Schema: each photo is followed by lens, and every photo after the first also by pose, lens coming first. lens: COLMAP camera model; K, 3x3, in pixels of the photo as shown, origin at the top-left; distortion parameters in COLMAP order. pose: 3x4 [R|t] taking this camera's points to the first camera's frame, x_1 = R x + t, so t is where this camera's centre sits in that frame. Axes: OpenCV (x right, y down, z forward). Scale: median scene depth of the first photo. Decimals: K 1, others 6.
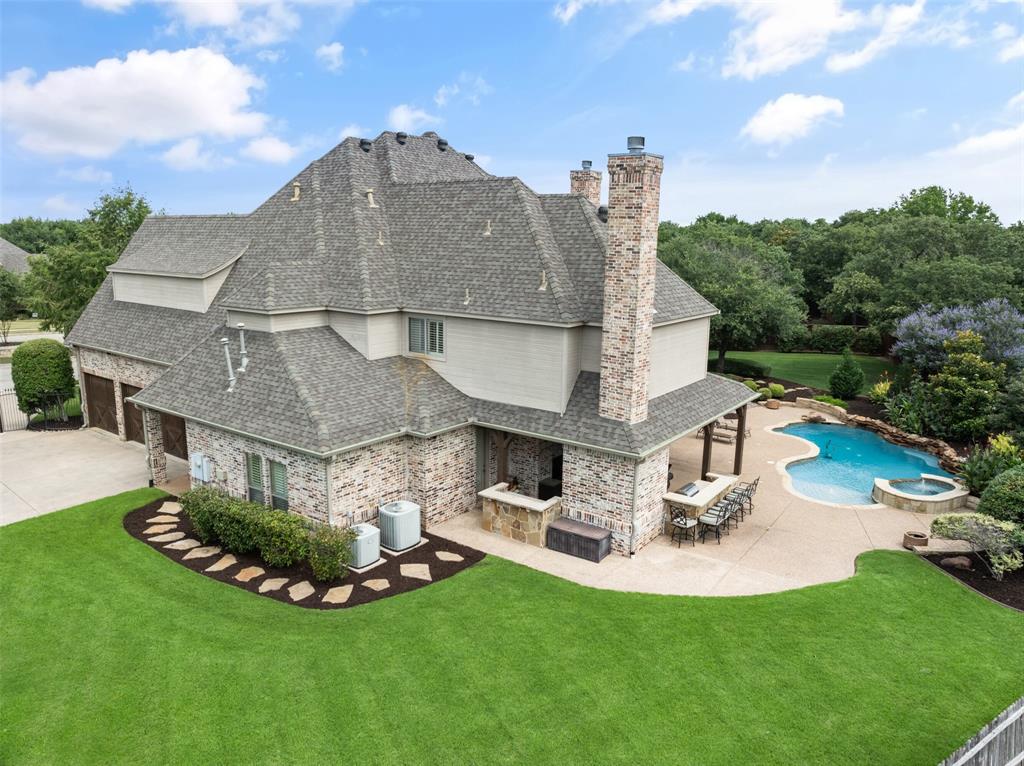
lens RADIAL K [[719.3, 0, 516.5], [0, 719.3, 383.9], [0, 0, 1]] dist [-0.033729, 0.001930]
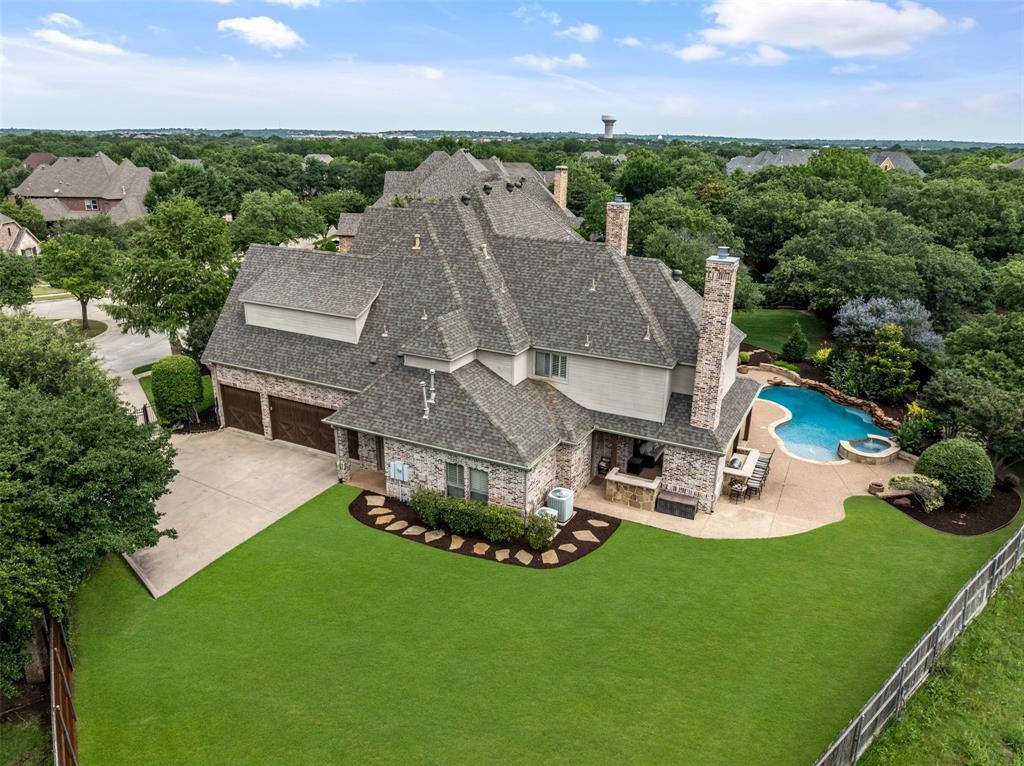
lens RADIAL K [[726.7, 0, 512.0], [0, 726.7, 383.0], [0, 0, 1]] dist [-0.035501, -0.000298]
pose [[0.987479, -0.053101, 0.148544, -0.424255], [0.032911, 0.990270, 0.135210, -0.232673], [-0.154279, -0.128629, 0.979619, -0.379880]]
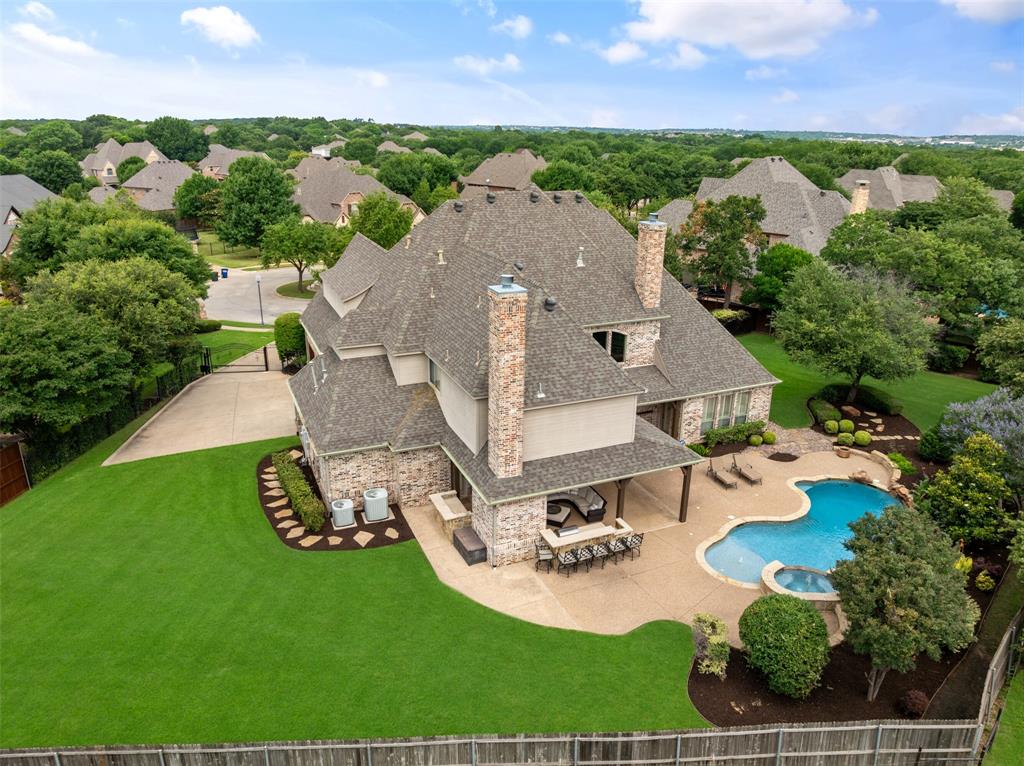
lens RADIAL K [[719.3, 0, 516.5], [0, 719.3, 383.9], [0, 0, 1]] dist [-0.033729, 0.001930]
pose [[0.862749, 0.168086, -0.476876, 0.705389], [-0.102126, 0.981619, 0.161229, -0.300216], [0.495211, -0.090399, 0.864057, -0.137041]]
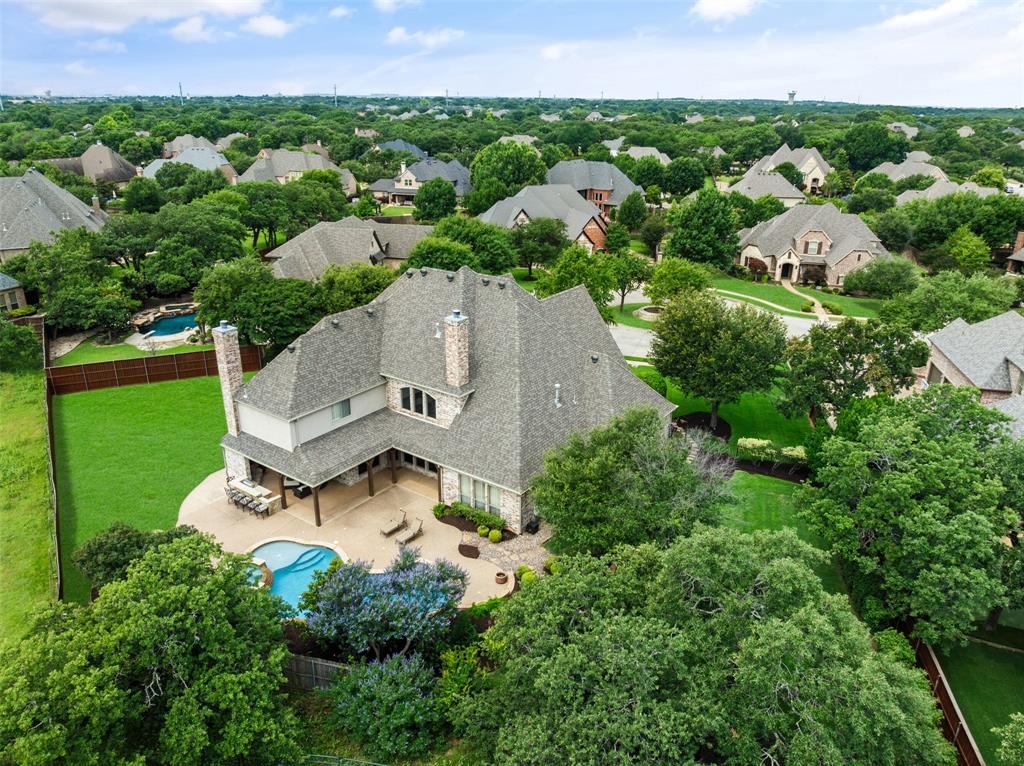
lens RADIAL K [[719.3, 0, 516.5], [0, 719.3, 383.9], [0, 0, 1]] dist [-0.033729, 0.001930]
pose [[0.015034, 0.357640, -0.933738, 2.035815], [-0.214277, 0.913301, 0.346362, -0.978433], [0.976657, 0.194872, 0.090365, 1.468221]]
